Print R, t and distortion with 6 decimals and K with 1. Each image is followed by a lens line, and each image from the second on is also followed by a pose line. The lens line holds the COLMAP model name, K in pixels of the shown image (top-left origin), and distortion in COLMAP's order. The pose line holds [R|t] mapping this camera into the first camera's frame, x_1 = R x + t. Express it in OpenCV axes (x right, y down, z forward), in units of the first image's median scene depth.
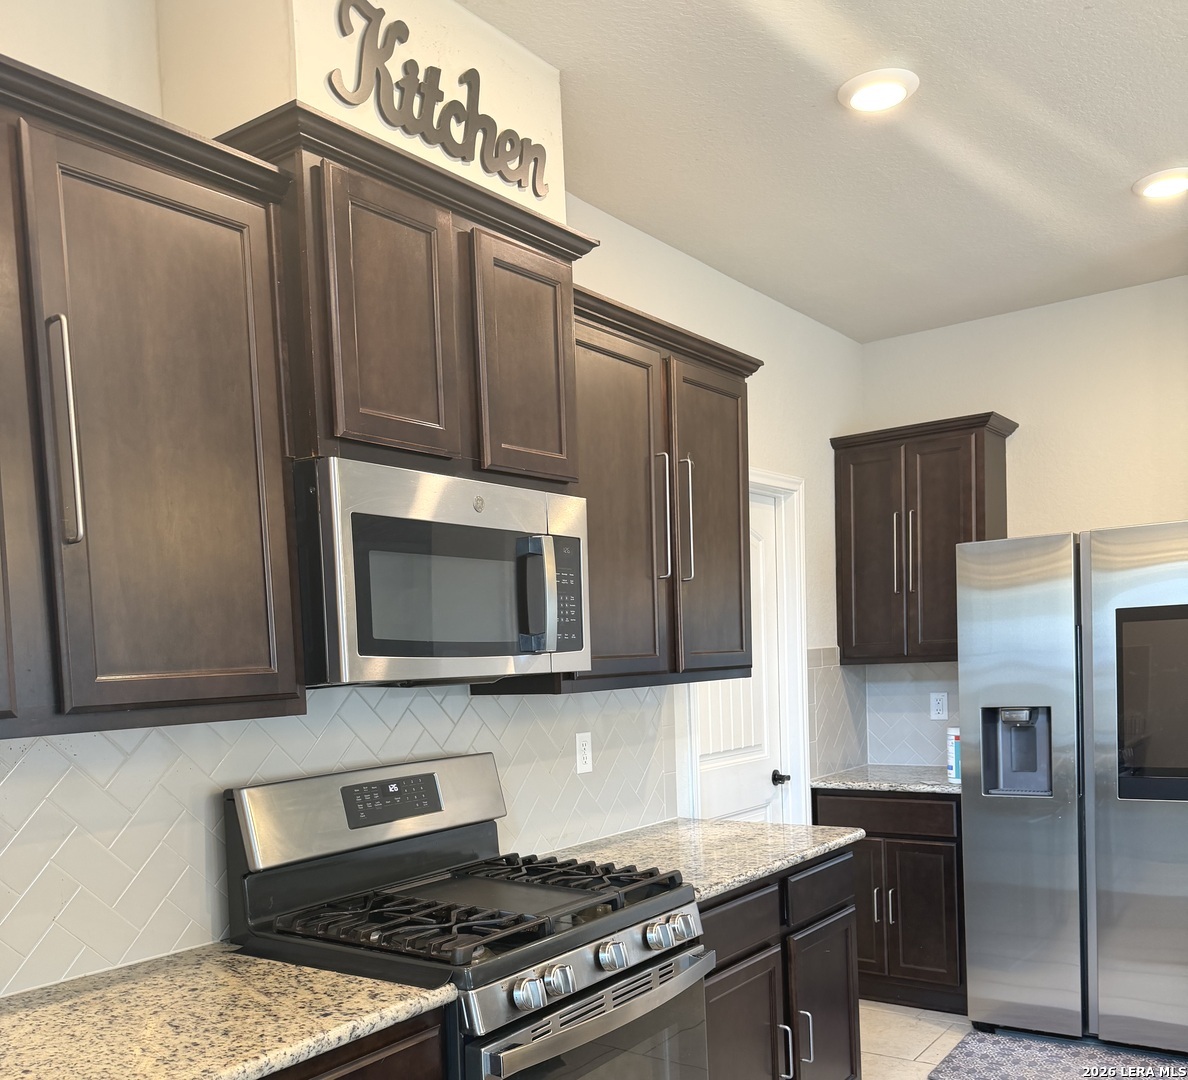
lens RADIAL K [[1114.5, 0, 592.6], [0, 1114.5, 733.8], [0, 0, 1]] dist [0.103944, -0.153630]
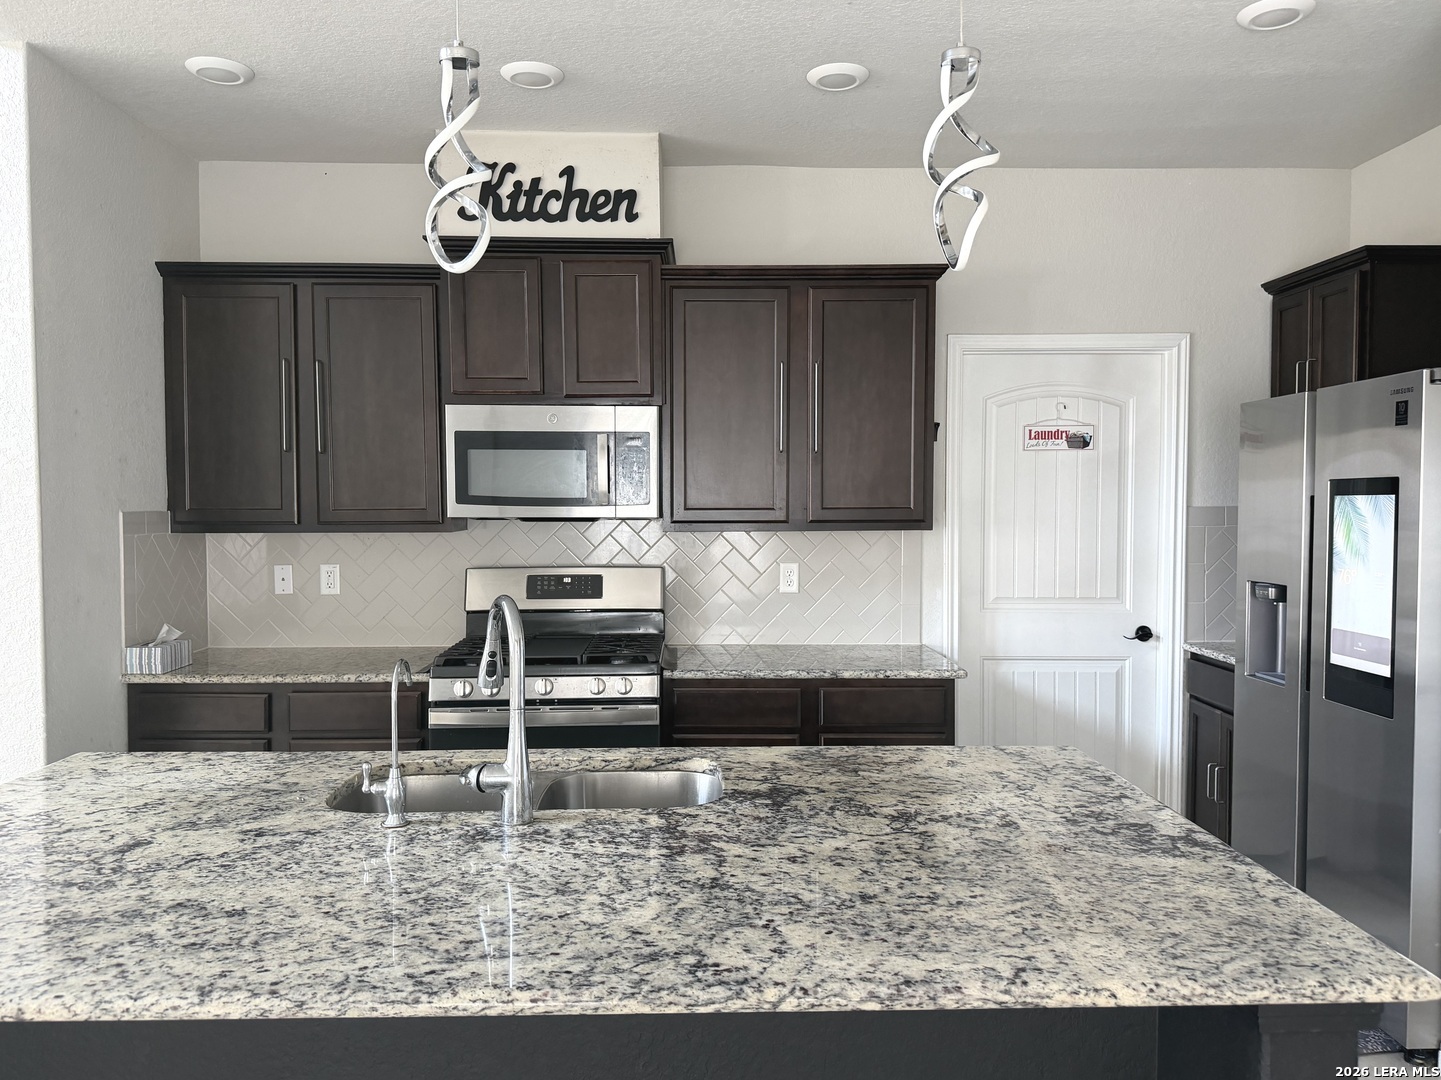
lens RADIAL K [[1065.7, 0, 720.2], [0, 1065.7, 546.1], [0, 0, 1]] dist [0.105537, -0.189064]
pose [[0.603143, 0.075286, -0.794072, 1.306909], [-0.076367, 0.996413, 0.036465, -0.084160], [0.793969, 0.038648, 0.606729, 0.201954]]
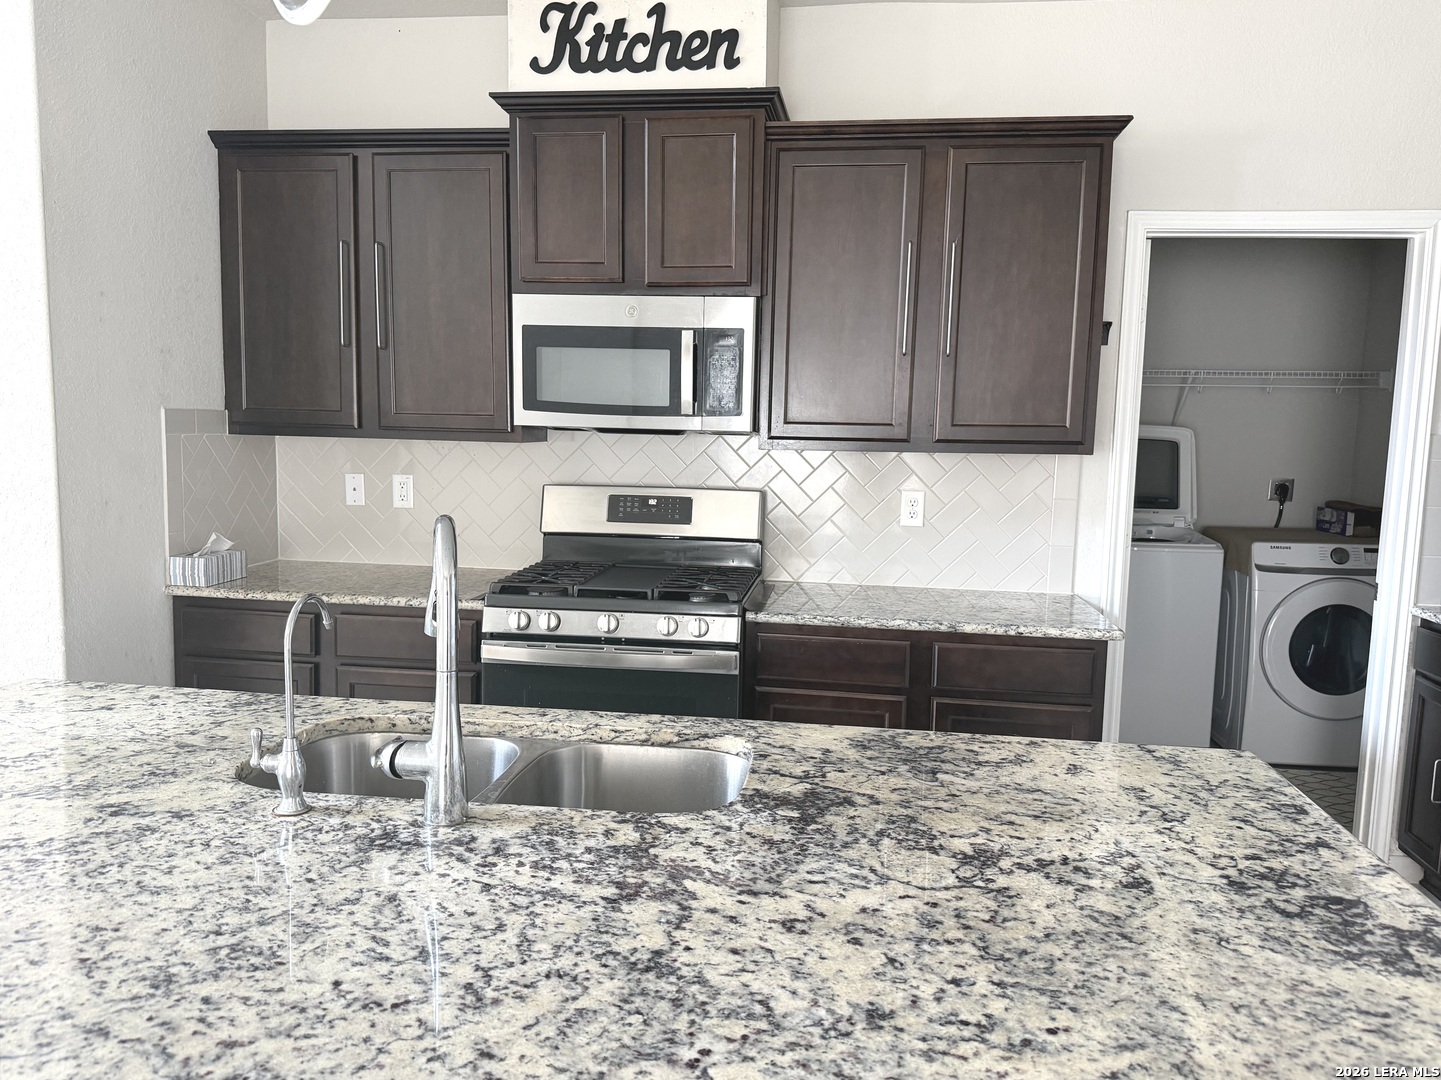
lens RADIAL K [[1065.7, 0, 720.2], [0, 1065.7, 546.1], [0, 0, 1]] dist [0.105537, -0.189064]
pose [[0.464985, 0.152776, -0.872037, 1.163907], [-0.100306, 0.987747, 0.119562, -0.075607], [0.879618, 0.031876, 0.474612, 0.420826]]
